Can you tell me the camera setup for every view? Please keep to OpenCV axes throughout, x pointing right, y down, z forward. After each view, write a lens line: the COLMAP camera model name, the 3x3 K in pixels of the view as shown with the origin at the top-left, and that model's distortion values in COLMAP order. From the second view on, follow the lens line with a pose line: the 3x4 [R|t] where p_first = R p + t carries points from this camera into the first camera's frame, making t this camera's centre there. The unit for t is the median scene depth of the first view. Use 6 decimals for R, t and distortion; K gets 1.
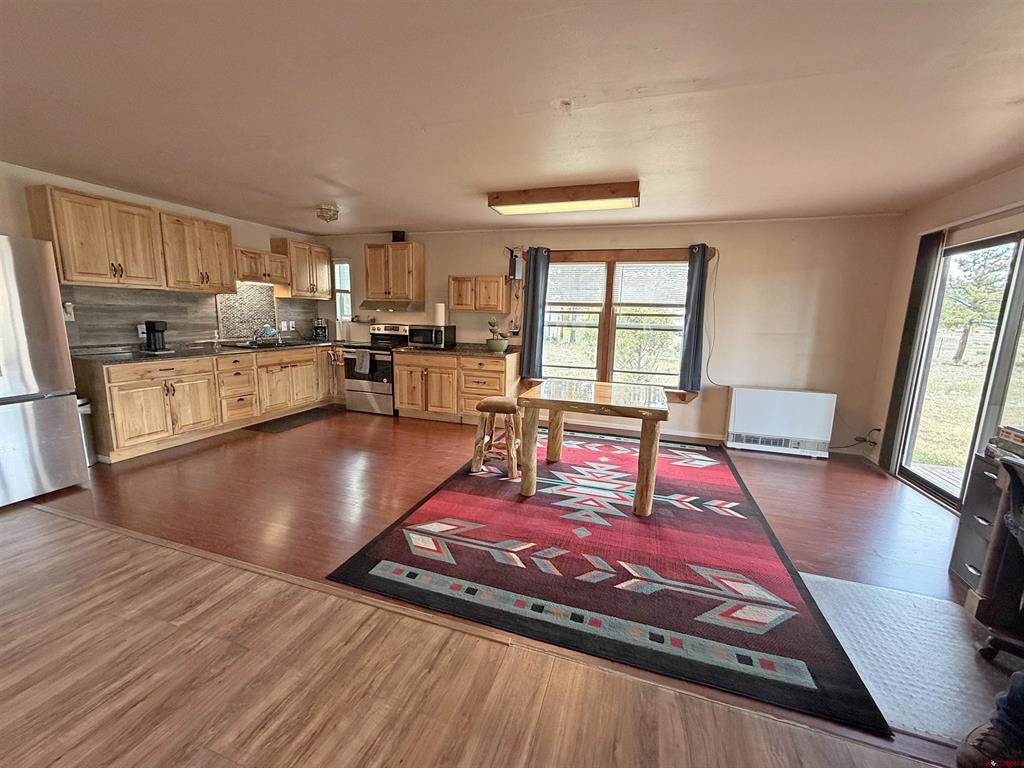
lens RADIAL K [[406.3, 0, 511.1], [0, 406.3, 384.5], [0, 0, 1]] dist [-0.001550, 0.000492]
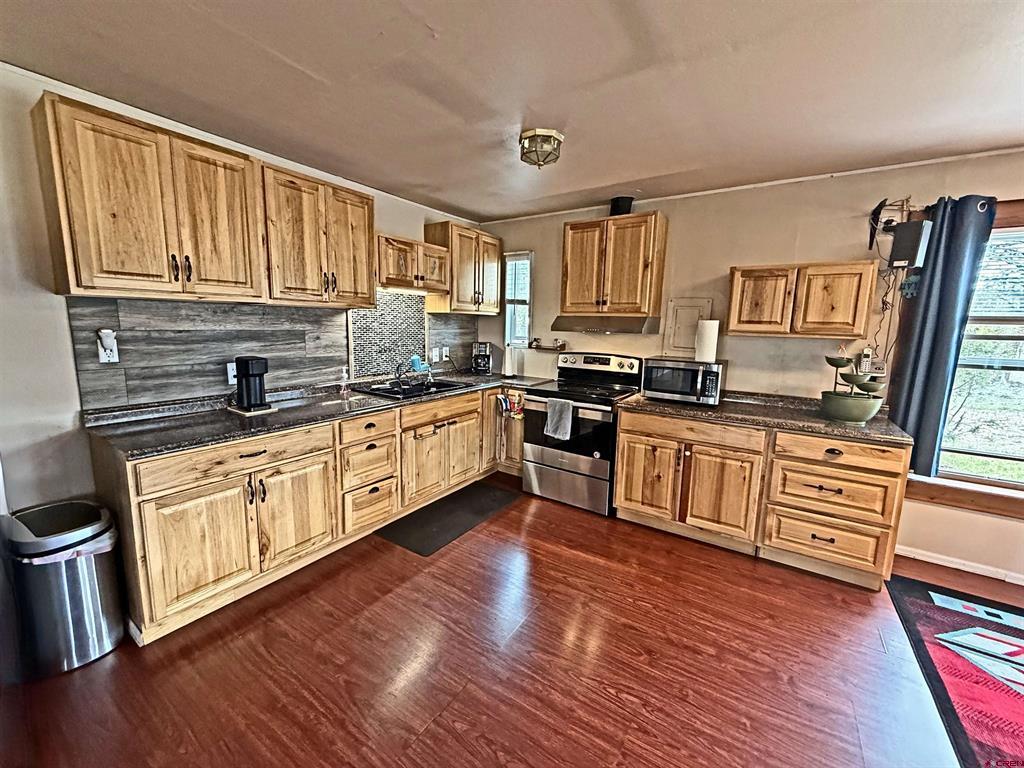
lens RADIAL K [[406.3, 0, 512.9], [0, 406.3, 383.5], [0, 0, 1]] dist [-0.001550, 0.000492]
pose [[0.966909, 0.032081, -0.253098, -0.310300], [-0.038930, 0.998998, -0.022097, -0.101774], [0.252135, 0.031219, 0.967188, 0.451818]]
